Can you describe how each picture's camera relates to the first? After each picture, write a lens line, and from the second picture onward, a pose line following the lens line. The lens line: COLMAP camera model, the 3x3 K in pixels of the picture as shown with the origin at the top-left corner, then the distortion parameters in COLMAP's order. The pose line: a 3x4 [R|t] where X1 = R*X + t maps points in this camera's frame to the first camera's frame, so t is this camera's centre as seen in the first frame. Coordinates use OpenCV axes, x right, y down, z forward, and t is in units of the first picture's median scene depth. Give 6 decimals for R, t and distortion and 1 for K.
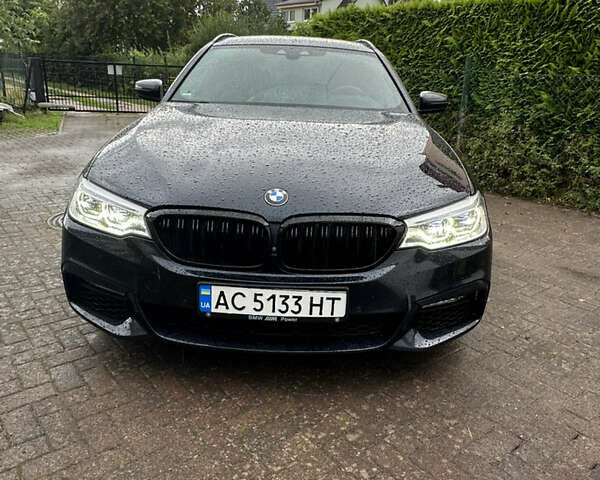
lens RADIAL K [[531.6, 0, 300.0], [0, 531.6, 240.0], [0, 0, 1]] dist [0.003480, -0.001676]
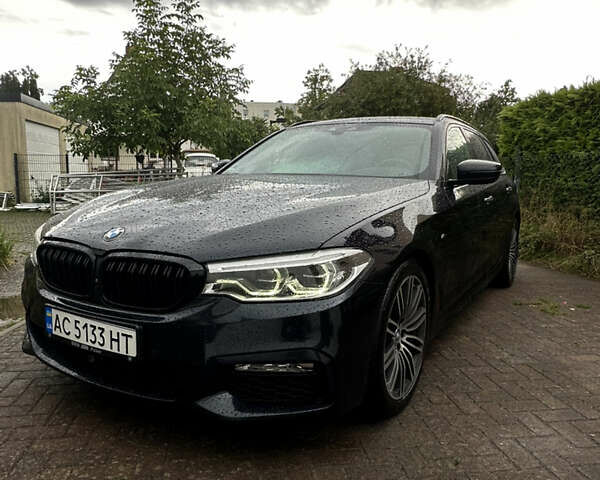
lens RADIAL K [[531.6, 0, 300.0], [0, 531.6, 240.0], [0, 0, 1]] dist [0.003480, -0.001676]
pose [[0.845534, 0.038265, -0.532549, 0.854288], [-0.145822, 0.976058, -0.161392, 0.049297], [0.513622, 0.214120, 0.830870, 0.304197]]
